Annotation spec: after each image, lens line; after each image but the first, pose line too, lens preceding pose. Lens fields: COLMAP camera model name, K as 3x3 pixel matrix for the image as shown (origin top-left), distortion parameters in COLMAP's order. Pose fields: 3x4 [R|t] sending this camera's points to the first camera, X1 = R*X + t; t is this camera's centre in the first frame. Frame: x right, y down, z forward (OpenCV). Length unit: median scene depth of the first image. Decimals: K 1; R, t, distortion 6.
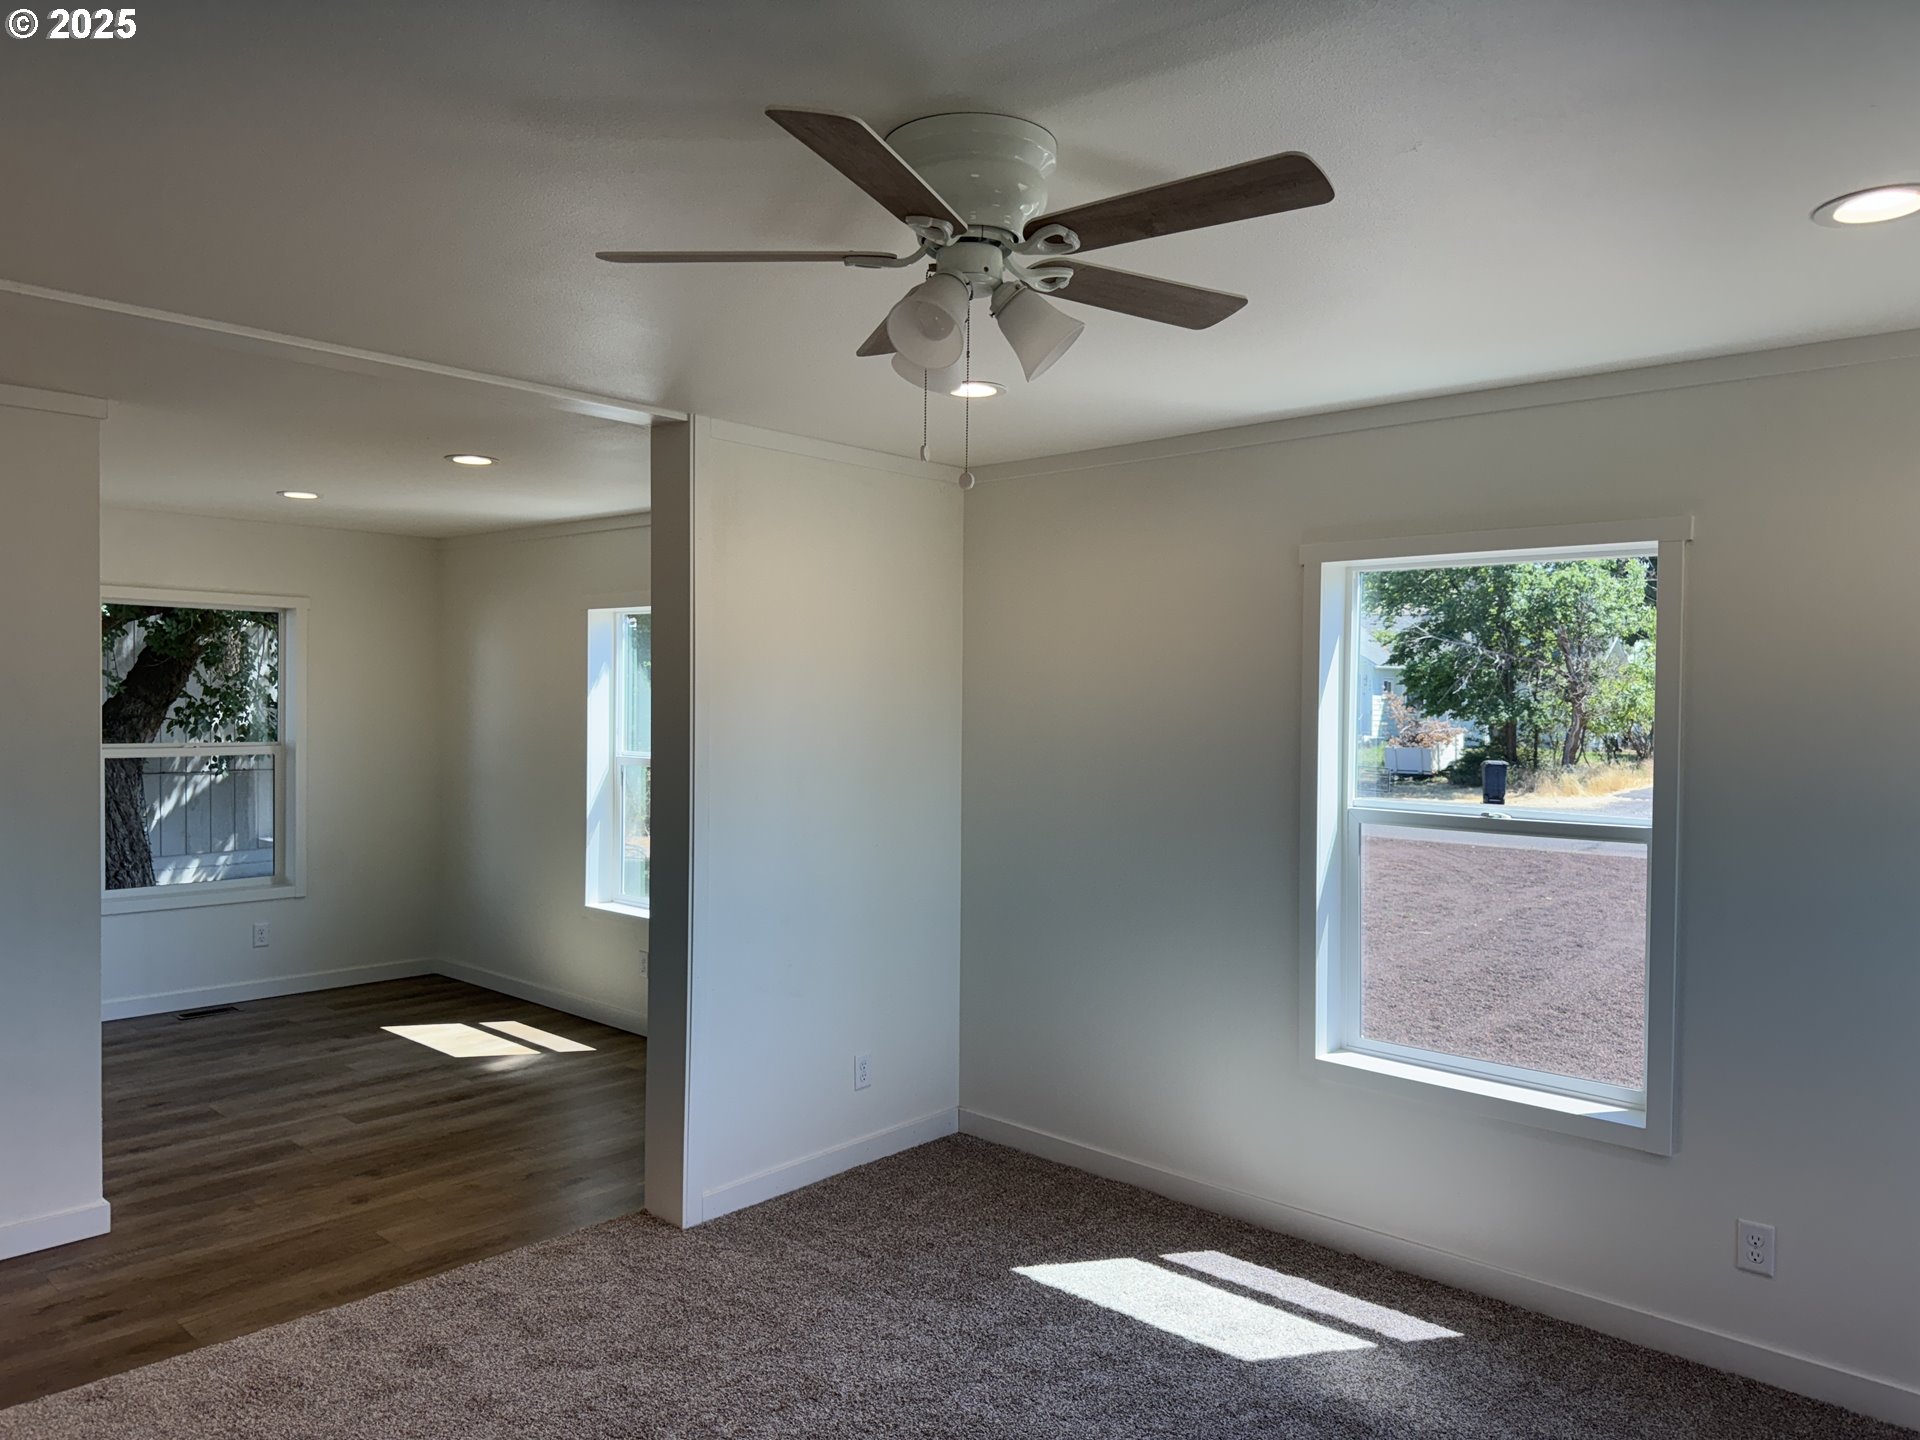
lens RADIAL K [[1367.5, 0, 956.9], [0, 1367.5, 720.5], [0, 0, 1]] dist [0.026051, -0.023534]
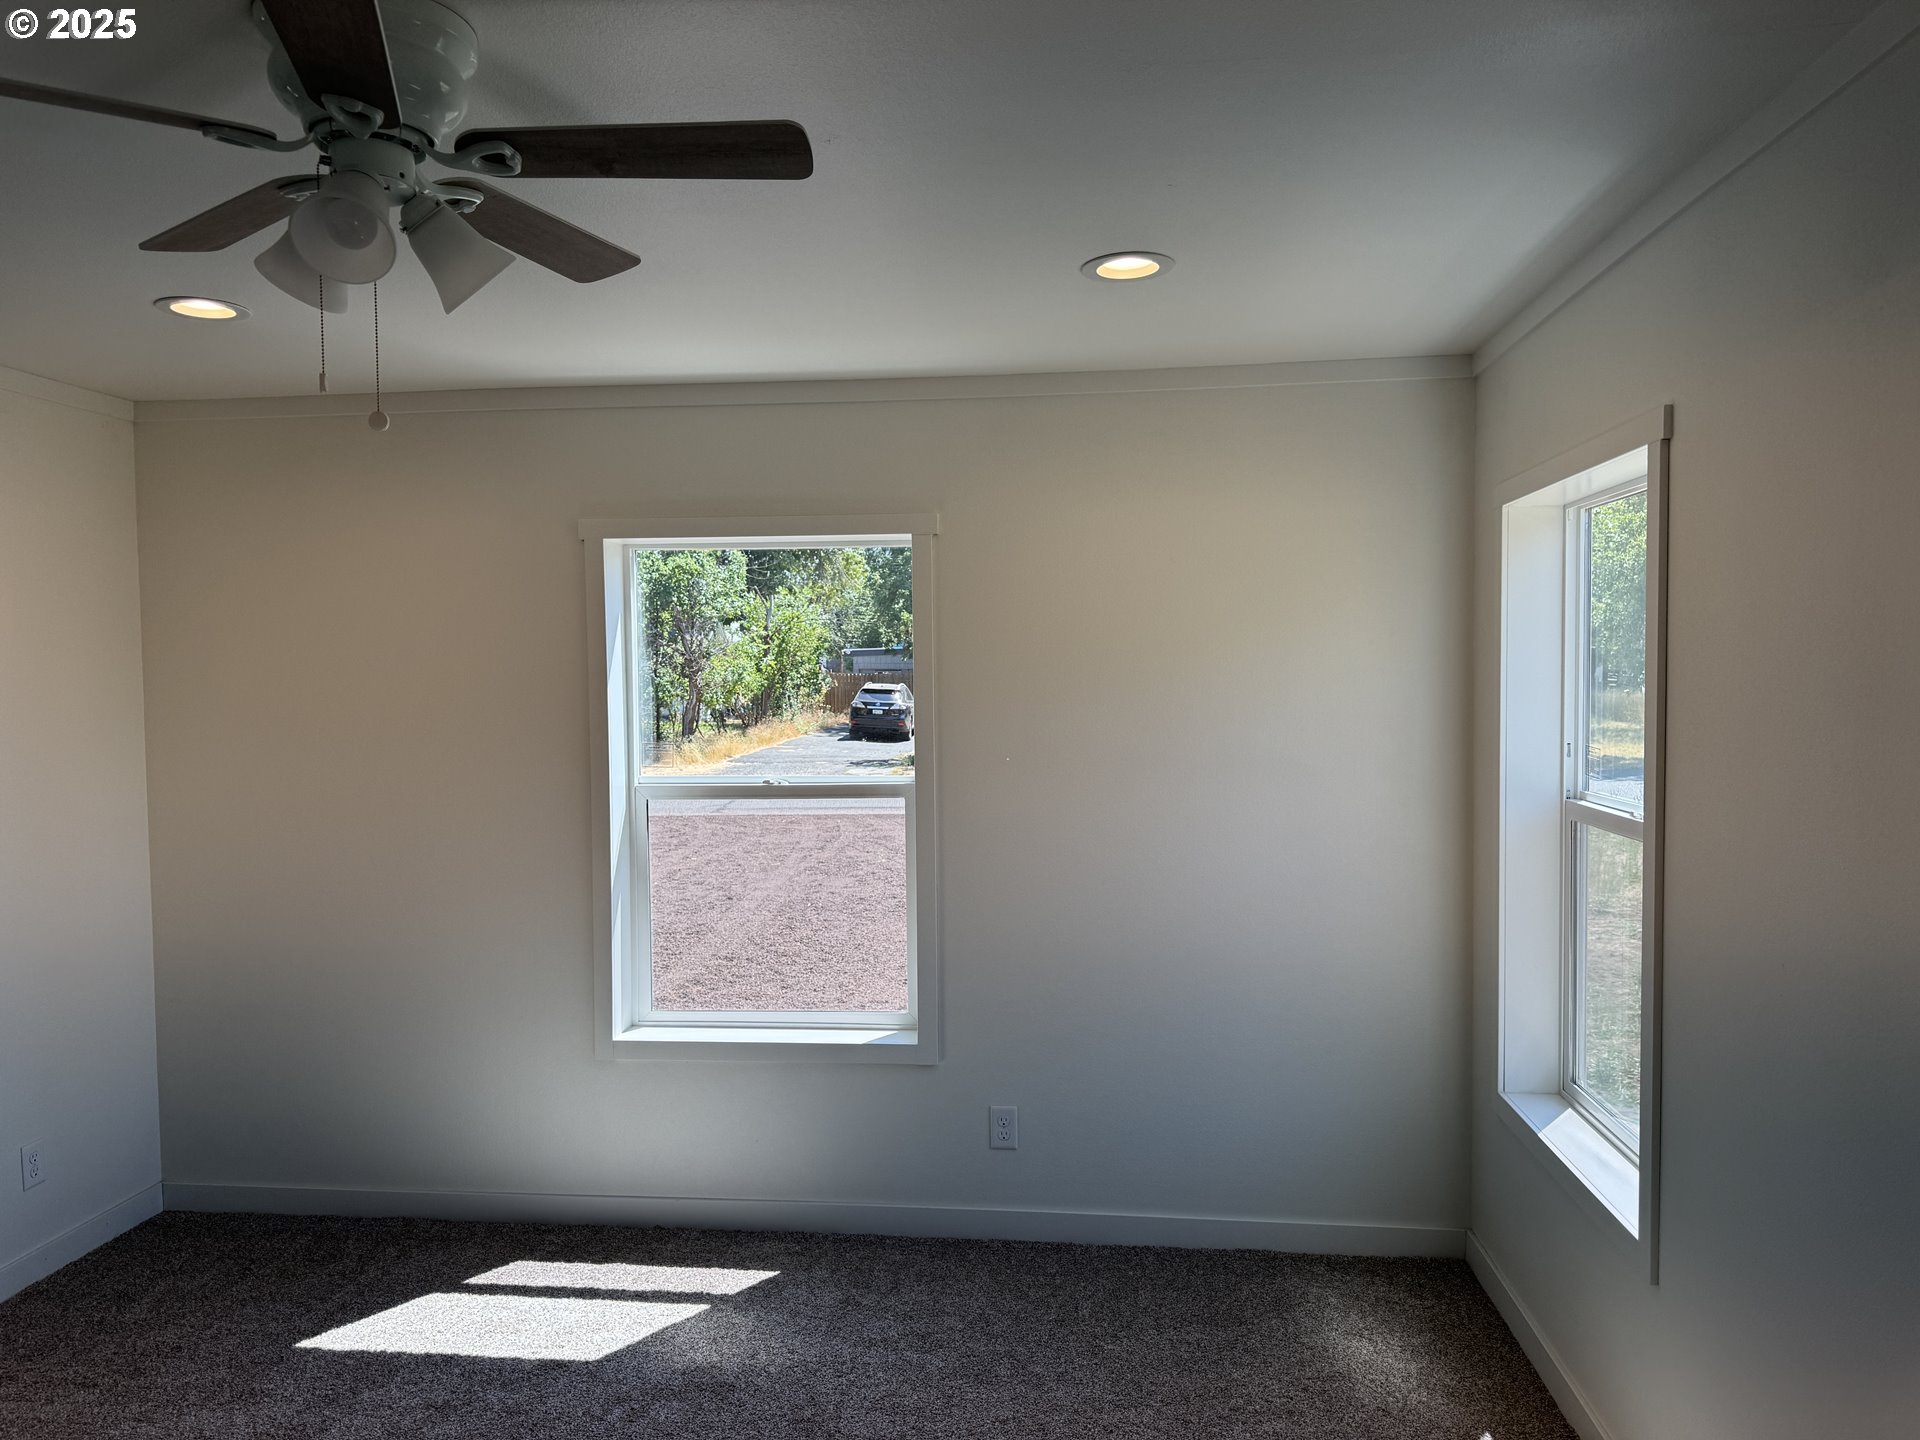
lens RADIAL K [[1367.5, 0, 962.4], [0, 1367.5, 721.1], [0, 0, 1]] dist [0.026051, -0.023534]
pose [[0.805719, -0.039962, 0.590949, -0.121222], [0.030920, 0.999199, 0.025412, -0.001176], [-0.591491, -0.002203, 0.806309, 0.058899]]
